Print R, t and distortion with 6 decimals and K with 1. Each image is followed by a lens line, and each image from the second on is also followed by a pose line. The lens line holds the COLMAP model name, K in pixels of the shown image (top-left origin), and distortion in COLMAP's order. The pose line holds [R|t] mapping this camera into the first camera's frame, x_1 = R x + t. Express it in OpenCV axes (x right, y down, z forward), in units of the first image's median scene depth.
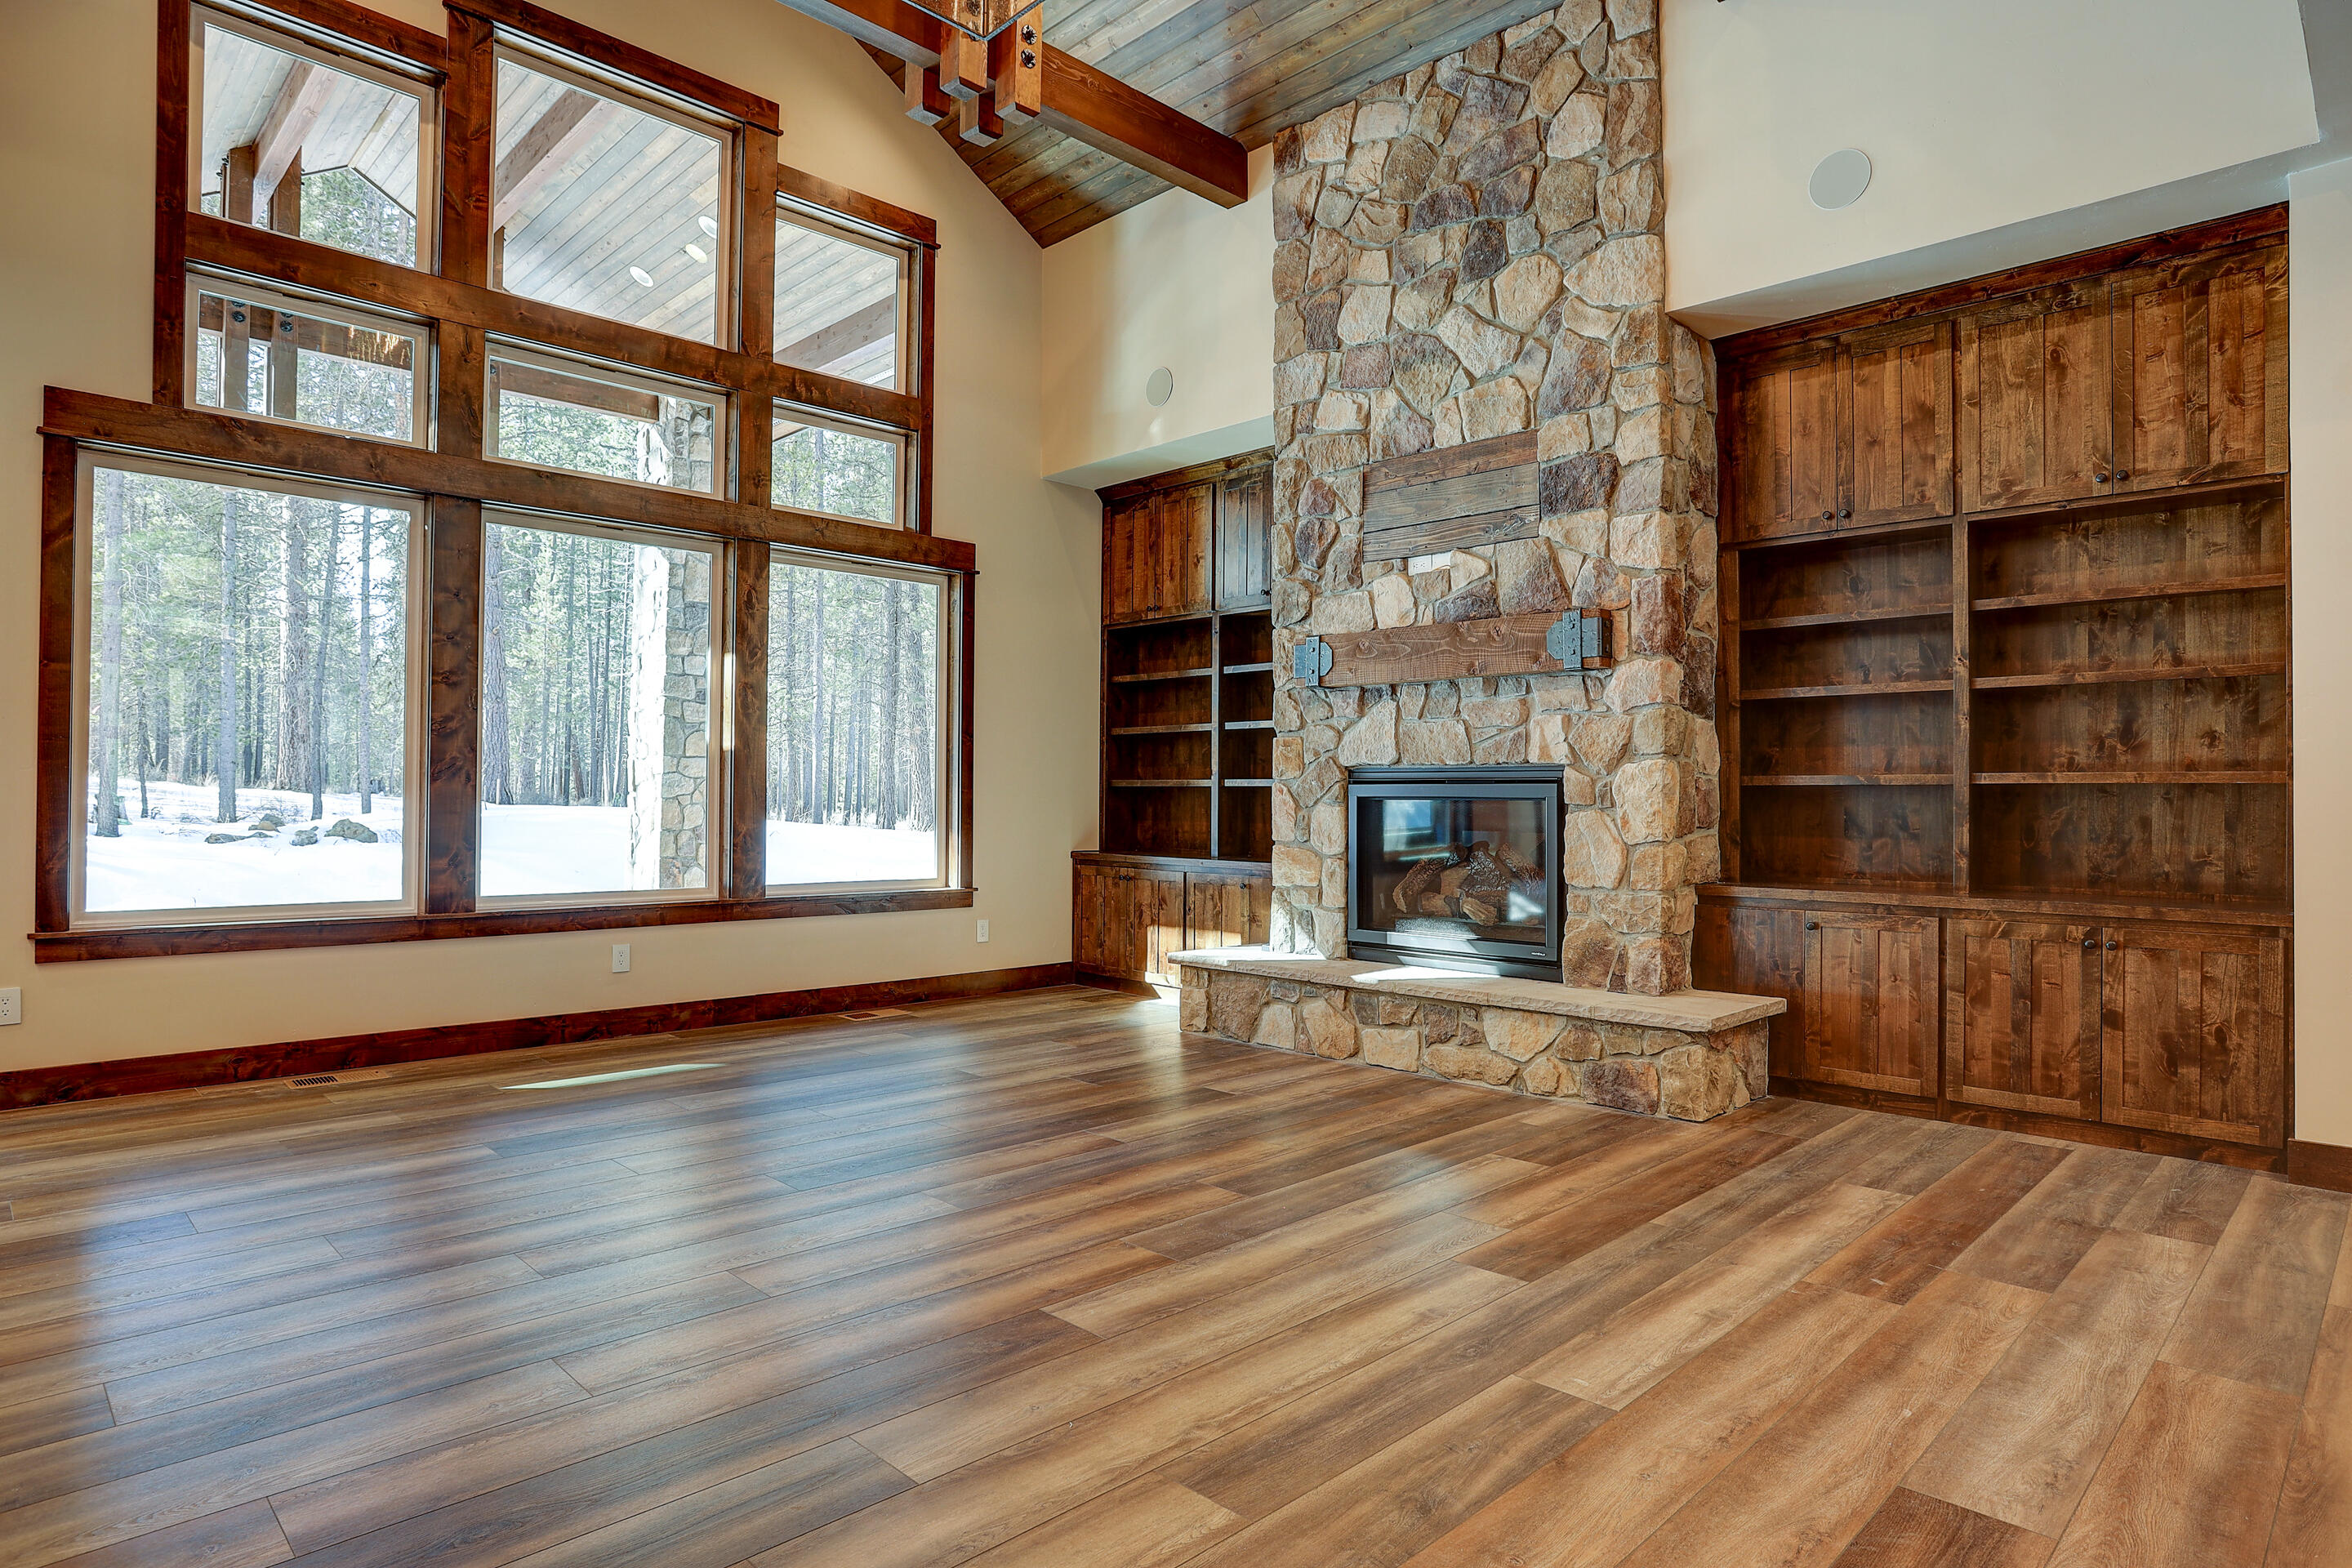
lens RADIAL K [[1299.9, 0, 1194.1], [0, 1299.9, 784.1], [0, 0, 1]] dist [-0.055922, 0.022866]
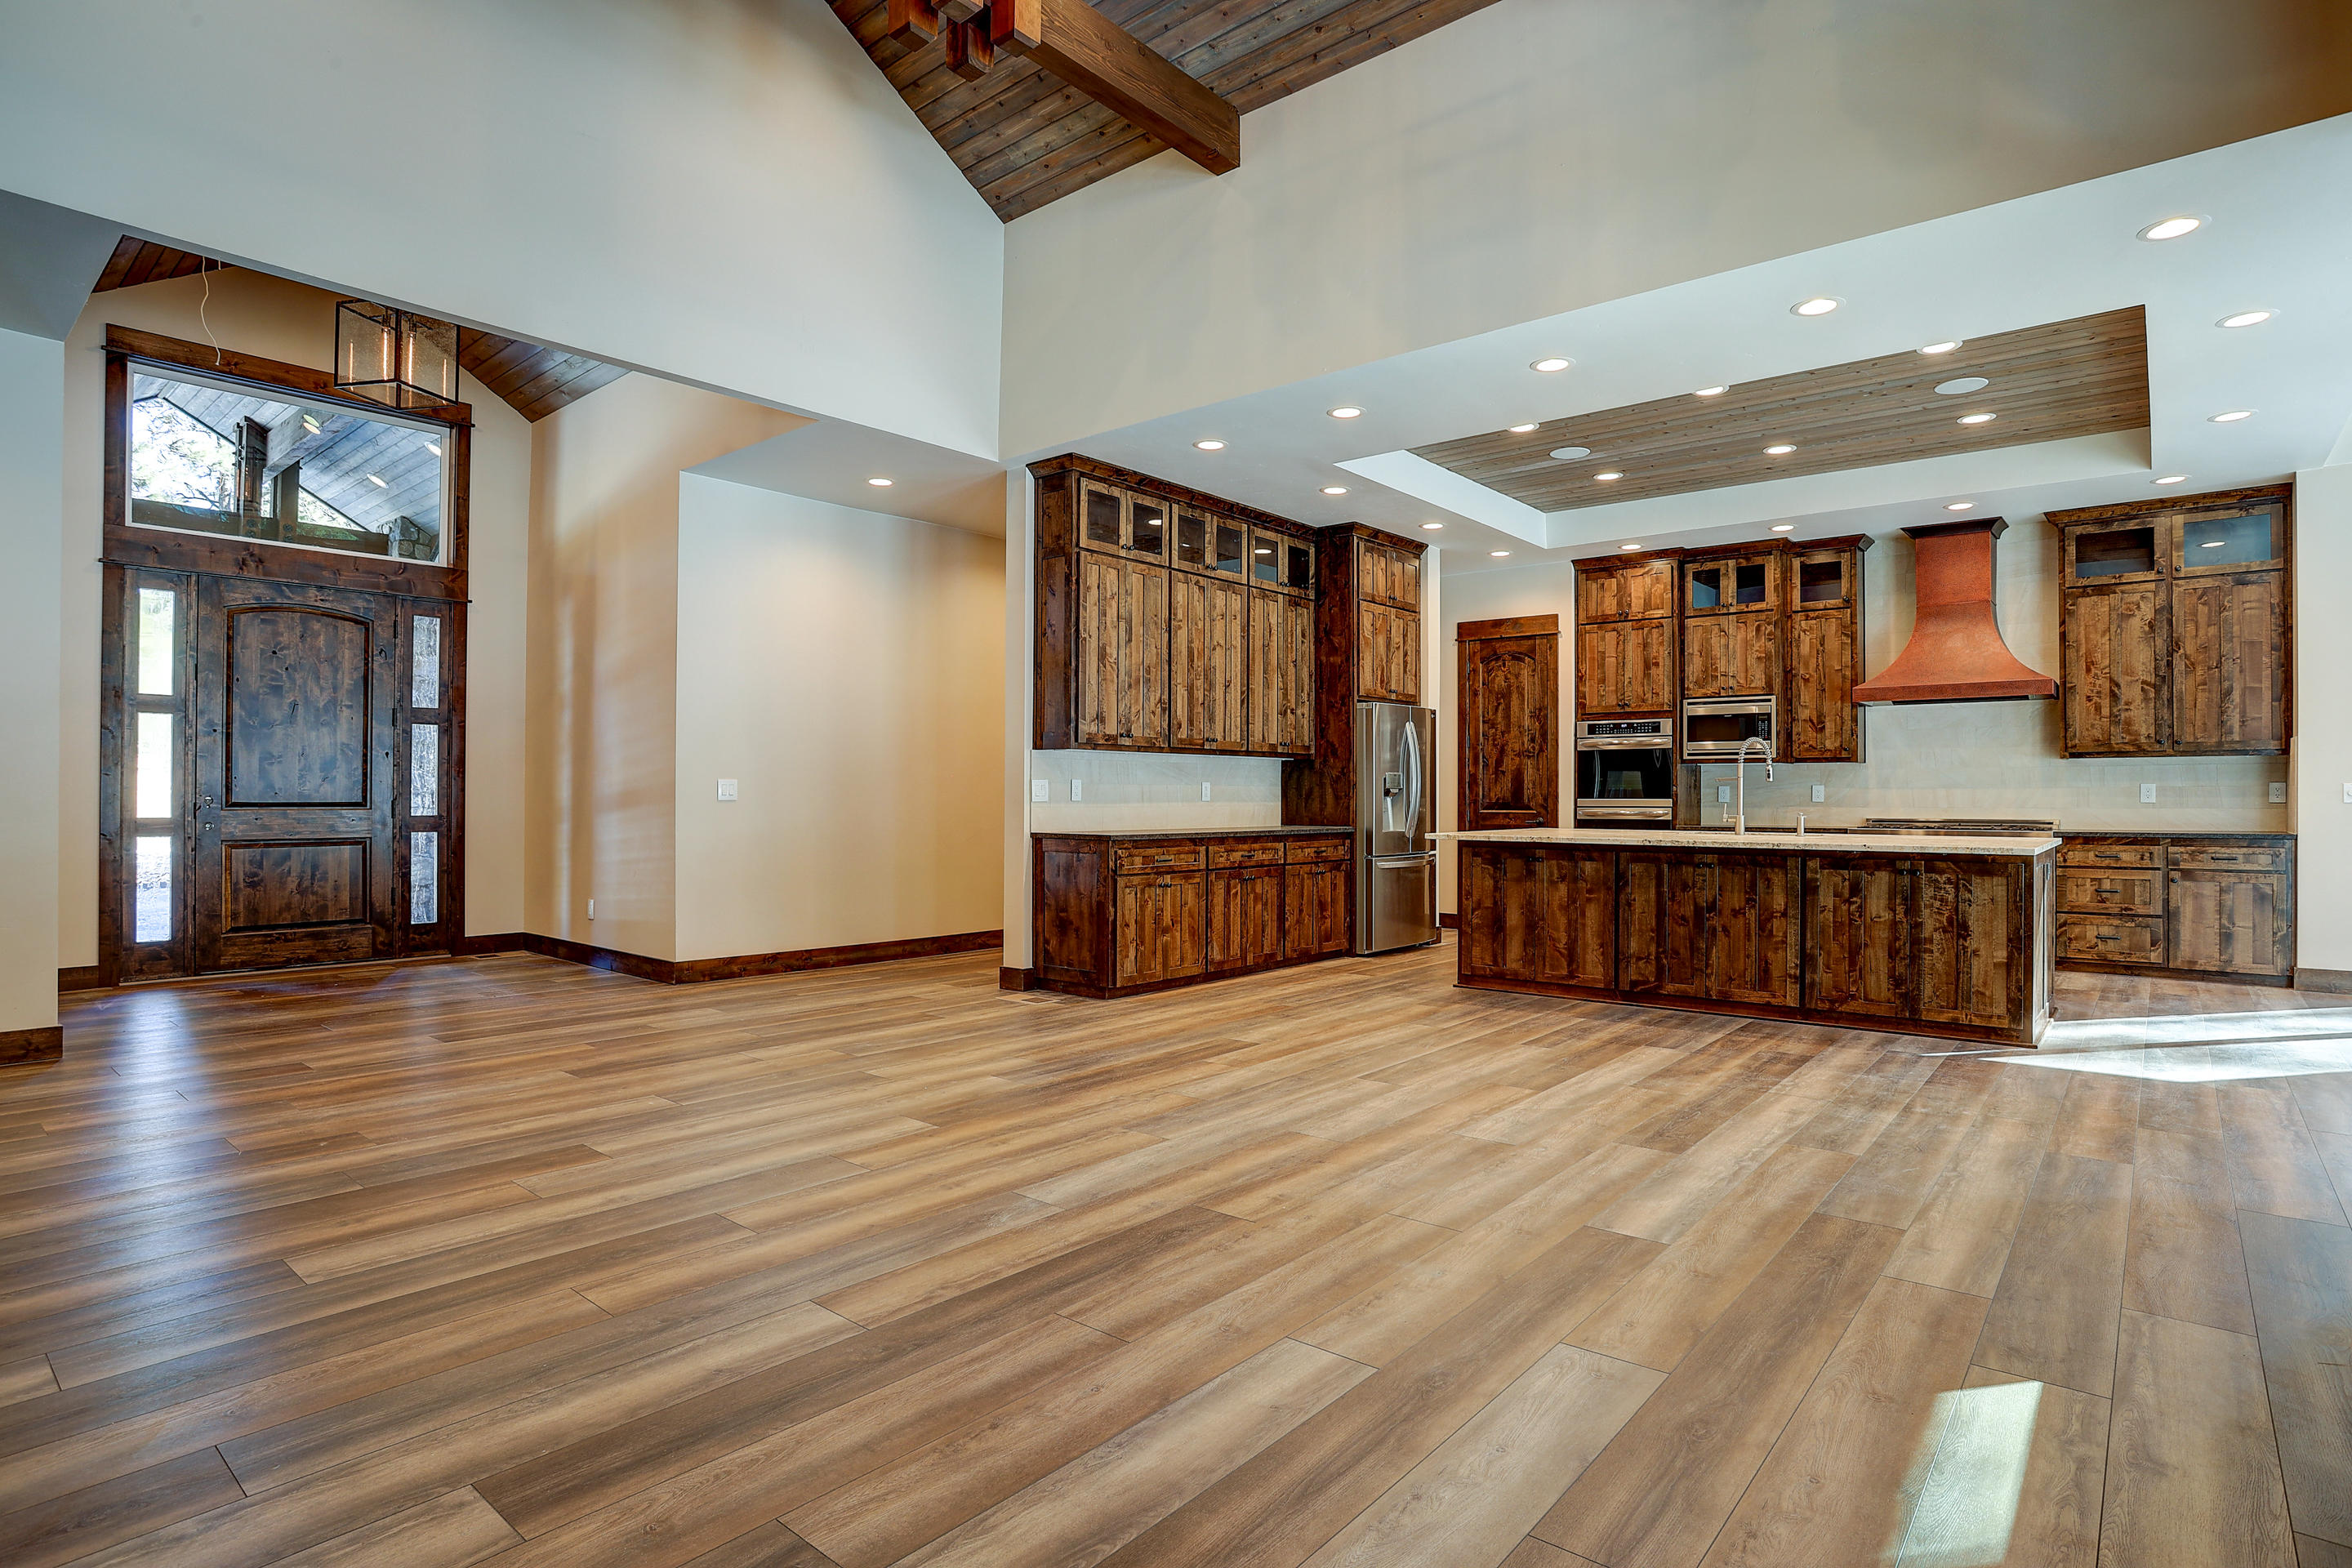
lens RADIAL K [[1195.2, 0, 1191.8], [0, 1195.2, 789.8], [0, 0, 1]] dist [-0.070829, 0.031647]
pose [[-0.996370, -0.010314, -0.084502, -0.158397], [-0.008827, 0.999800, -0.017952, 0.014609], [0.084671, -0.017141, -0.996262, 1.308311]]
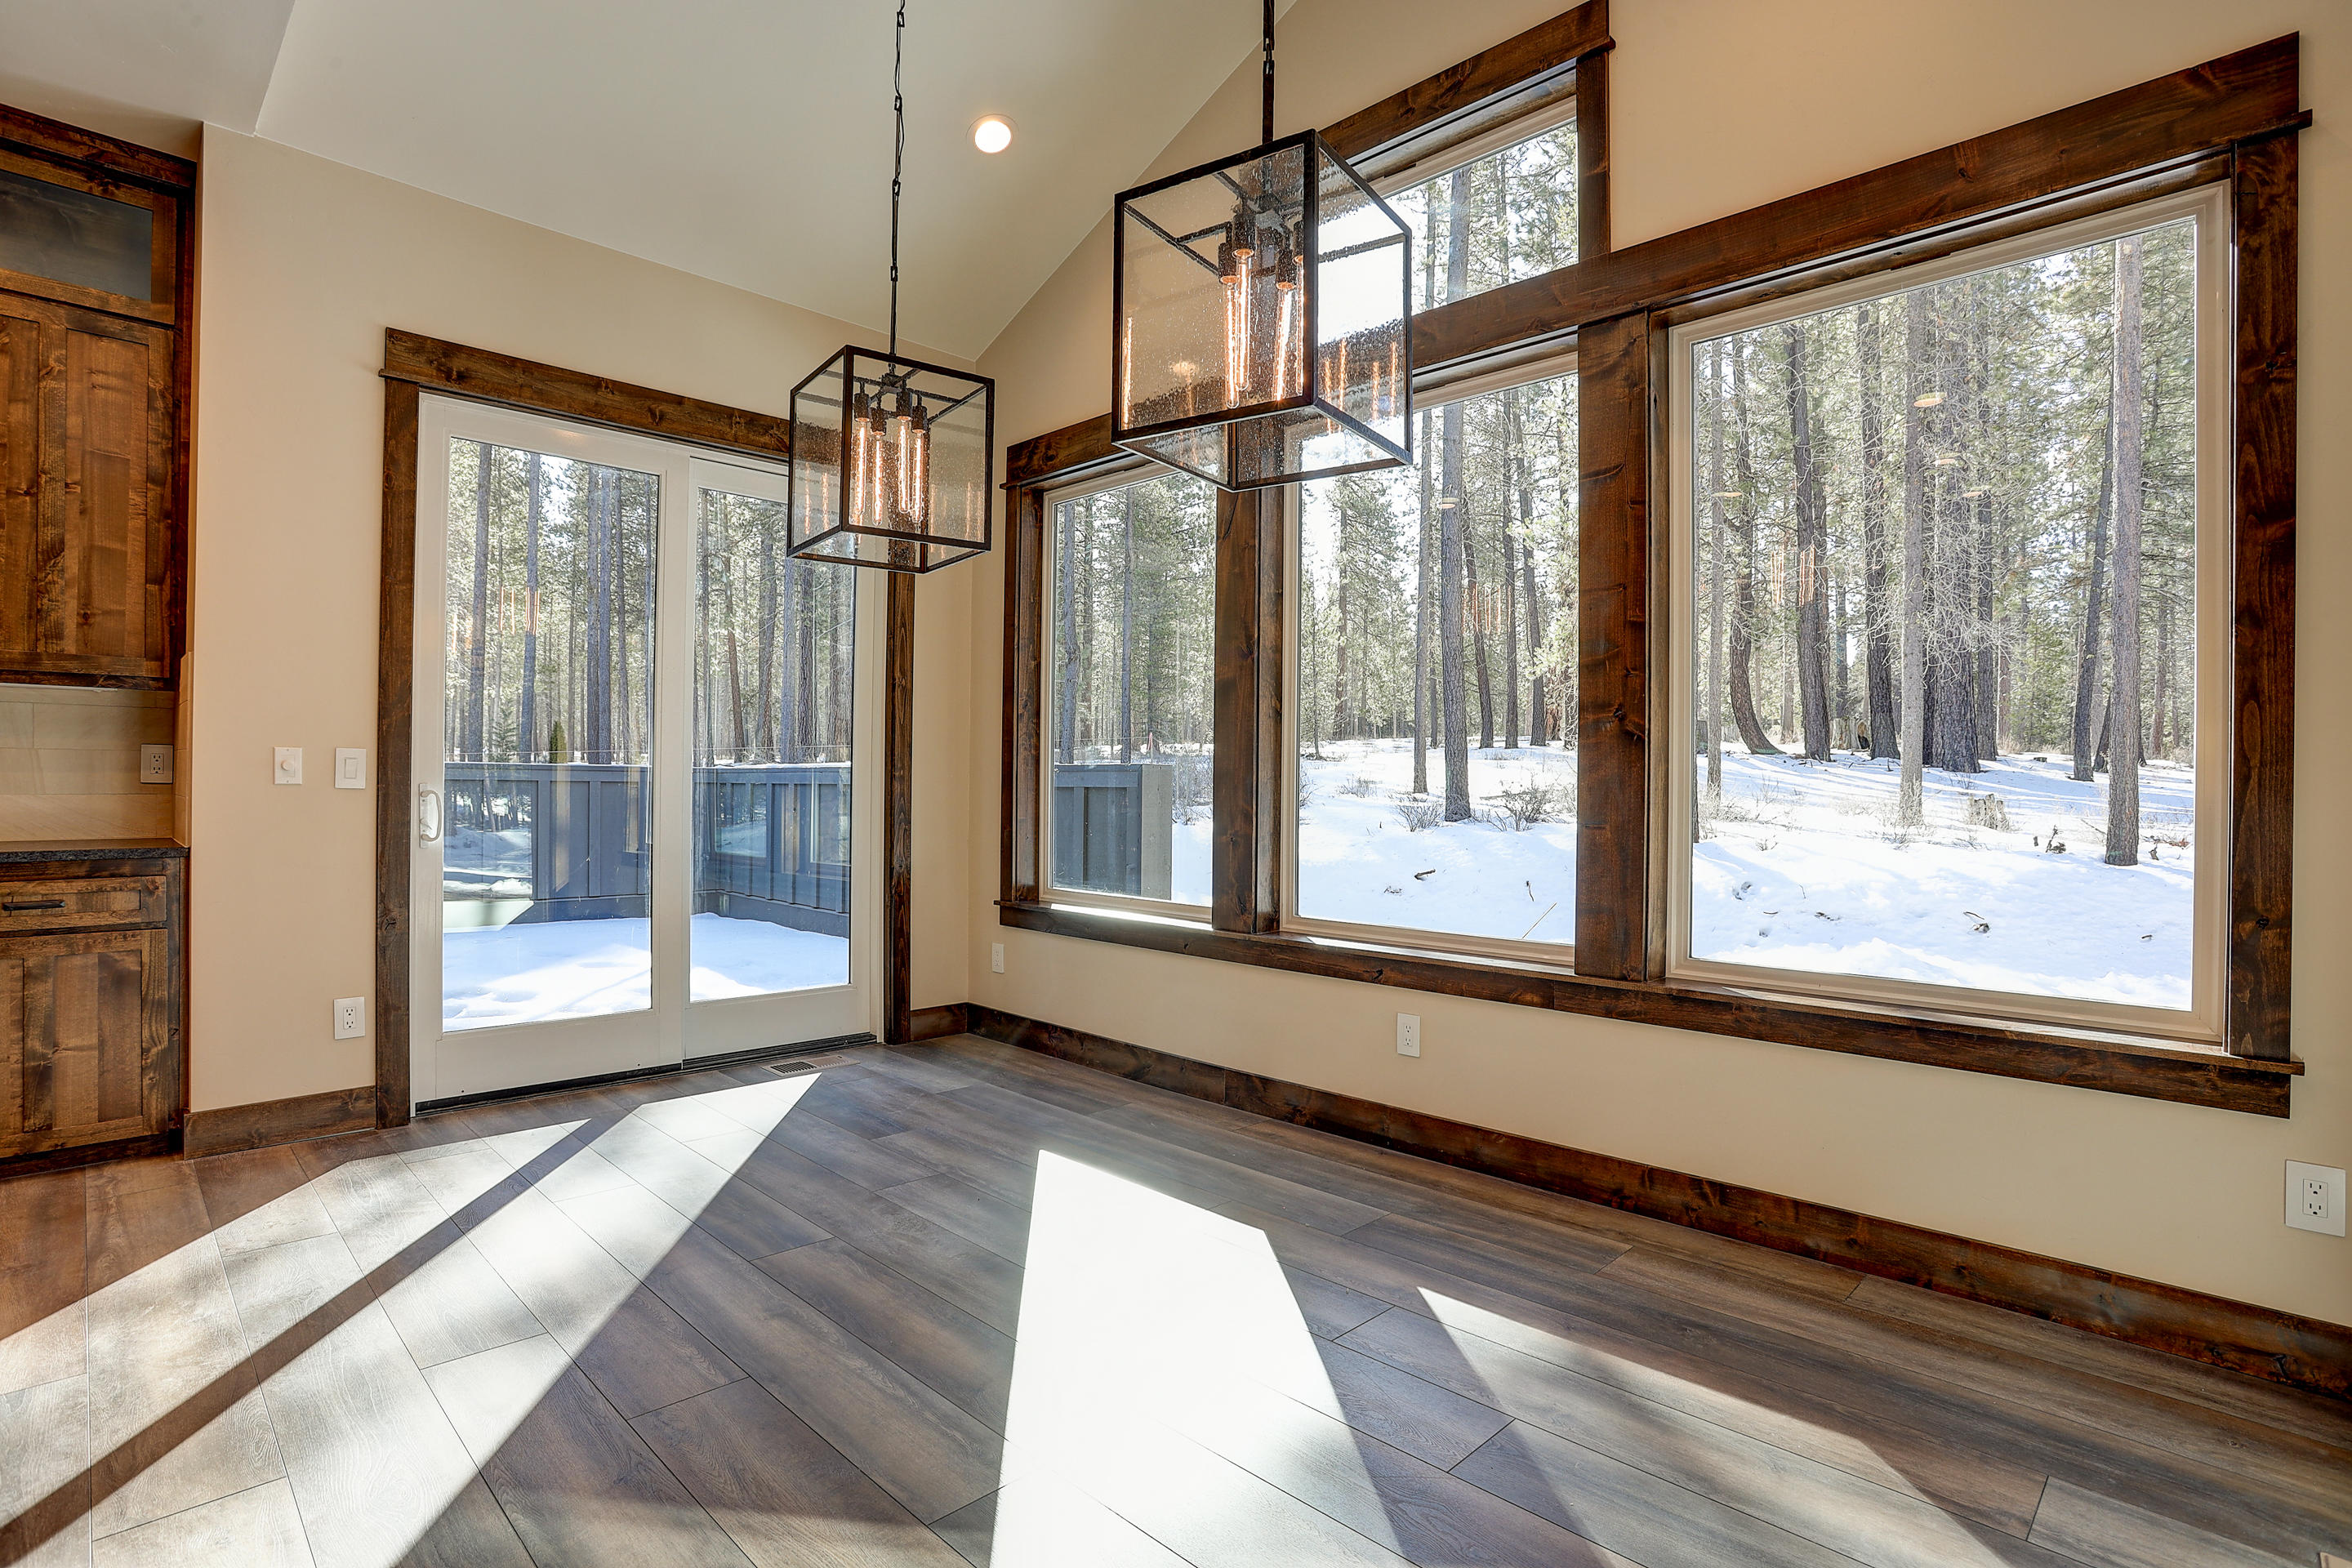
lens RADIAL K [[1148.0, 0, 1191.6], [0, 1148.0, 793.4], [0, 0, 1]] dist [-0.077123, 0.031214]
pose [[0.005516, -0.001156, -0.999984, -0.873762], [0.000657, 0.999999, -0.001152, 0.001642], [0.999985, -0.000650, 0.005516, 0.695257]]
